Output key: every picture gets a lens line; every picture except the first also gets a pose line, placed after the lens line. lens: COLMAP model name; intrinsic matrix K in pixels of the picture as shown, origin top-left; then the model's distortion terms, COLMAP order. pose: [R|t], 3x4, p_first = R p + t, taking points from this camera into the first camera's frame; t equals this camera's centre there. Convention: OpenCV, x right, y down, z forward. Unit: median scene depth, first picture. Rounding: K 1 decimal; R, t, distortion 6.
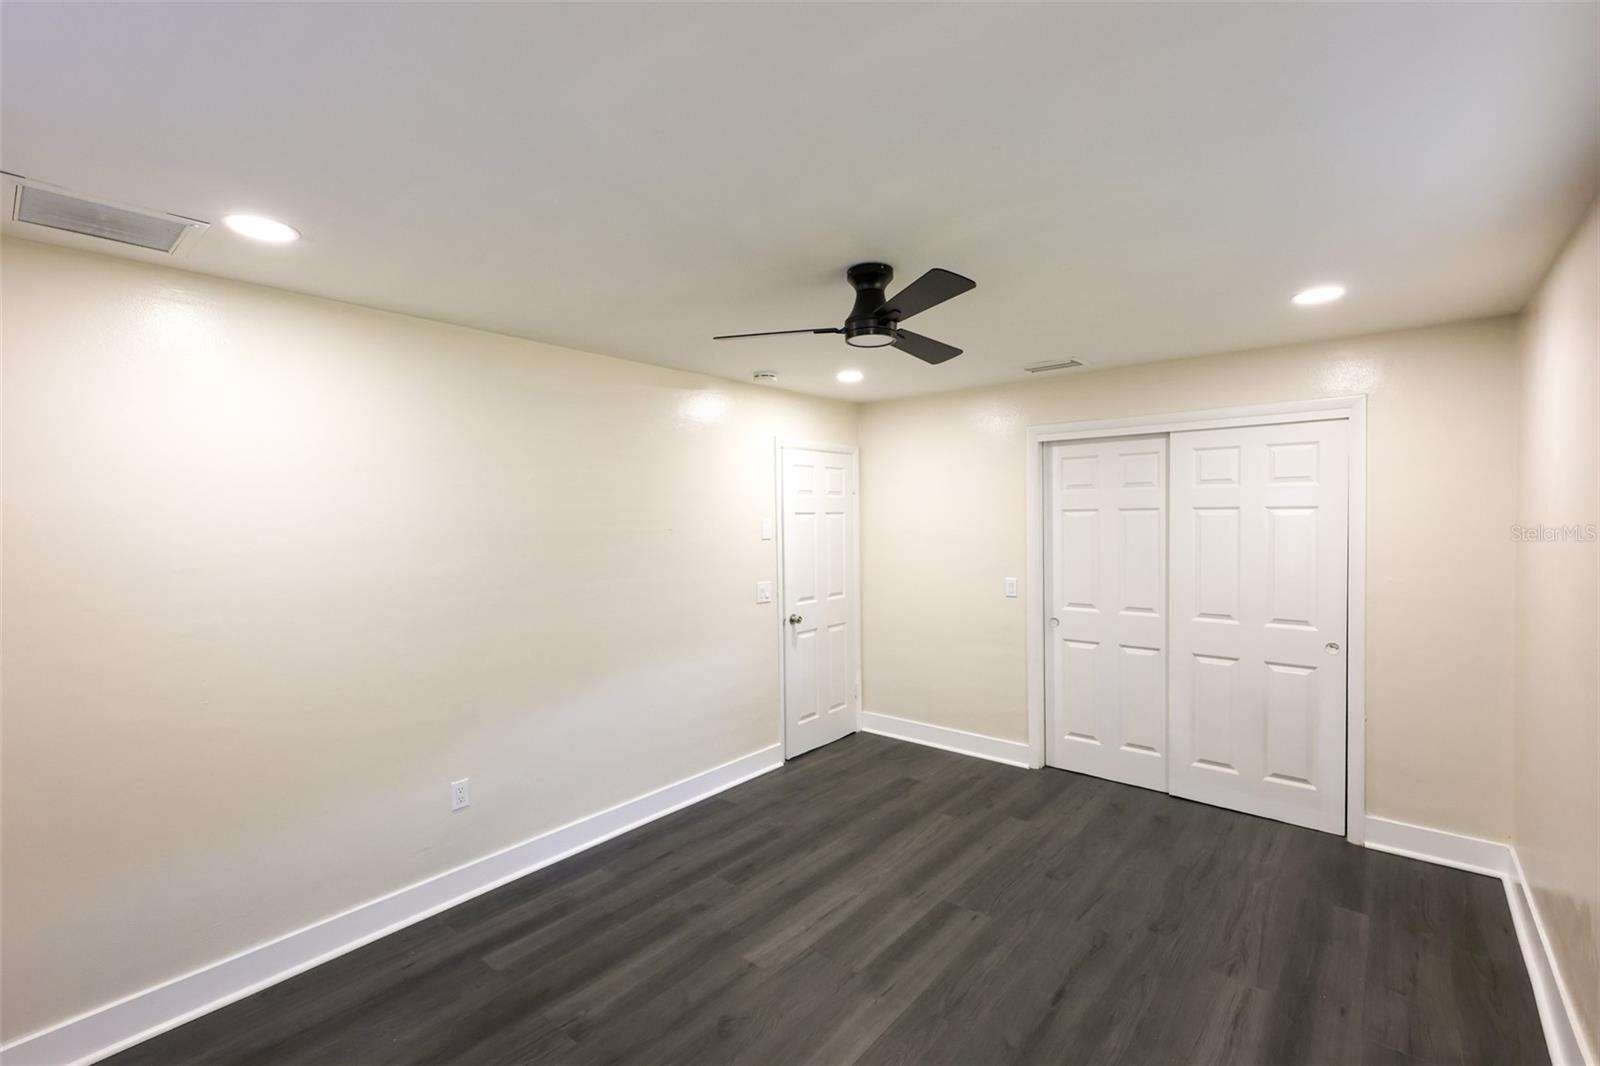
lens RADIAL K [[691.9, 0, 808.2], [0, 691.9, 535.9], [0, 0, 1]] dist [0.008972, -0.000023]
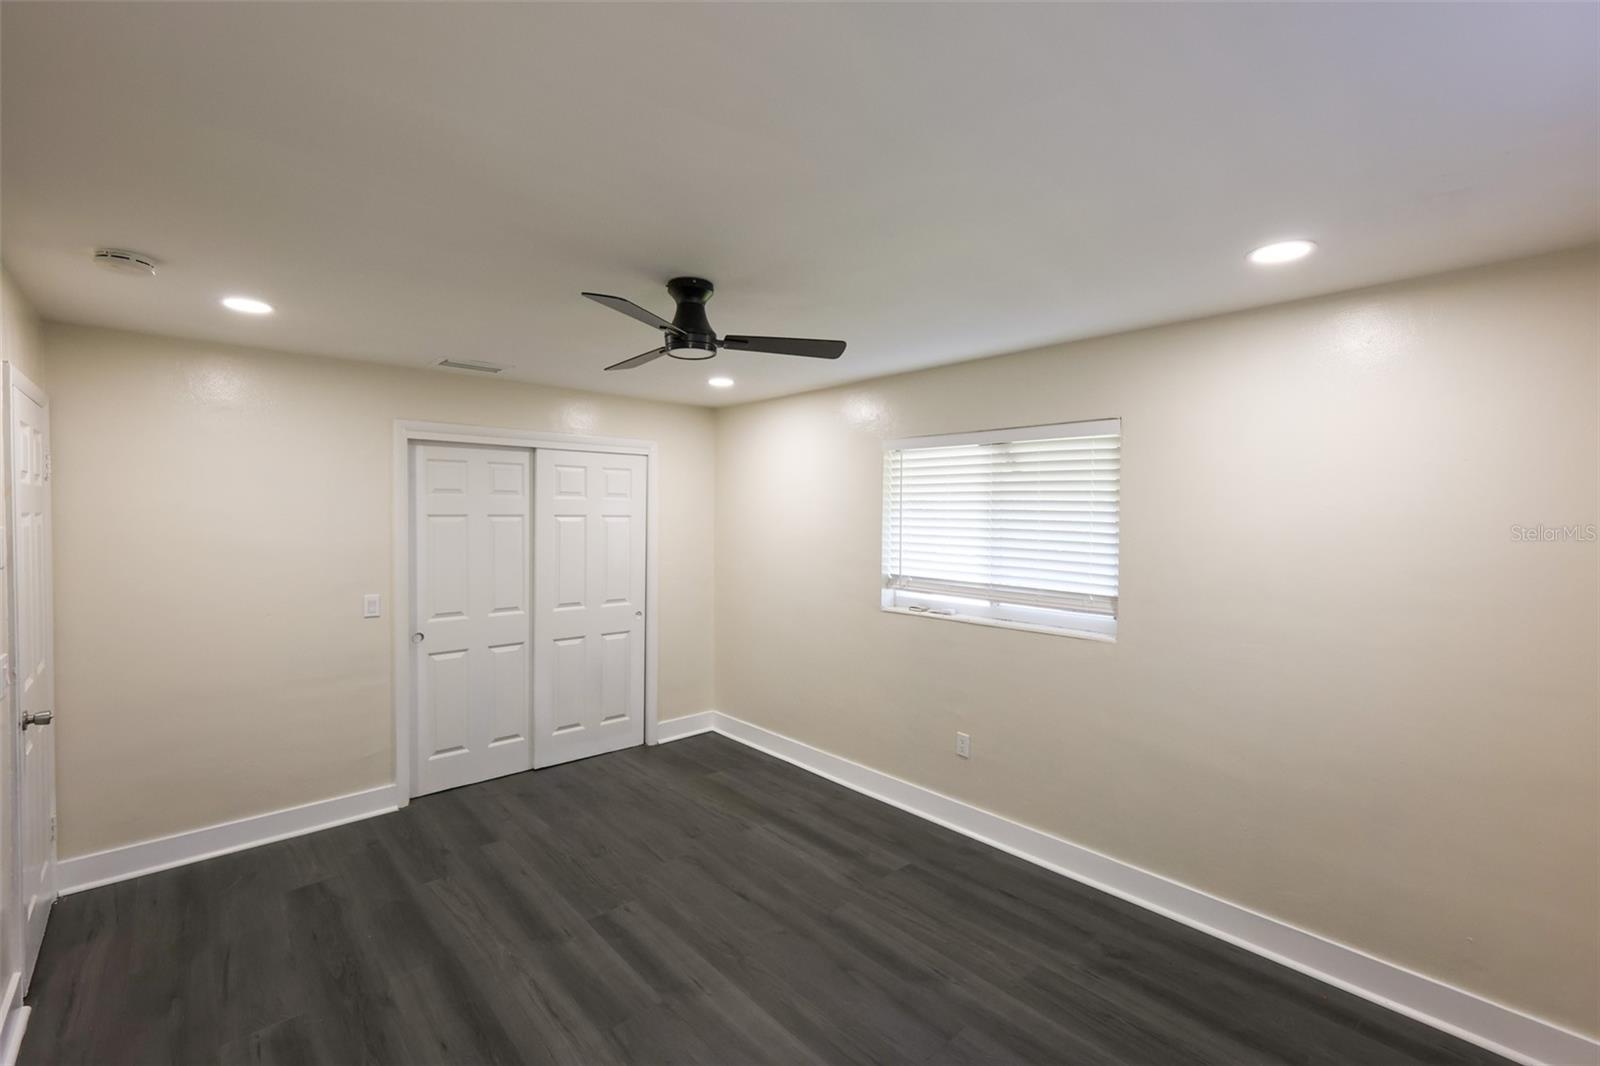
lens RADIAL K [[691.9, 0, 792.7], [0, 691.9, 533.6], [0, 0, 1]] dist [0.008972, -0.000023]
pose [[0.151241, -0.018930, 0.988316, -0.536592], [0.020553, 0.999661, 0.016002, -0.019628], [-0.988283, 0.017892, 0.151579, 0.421981]]
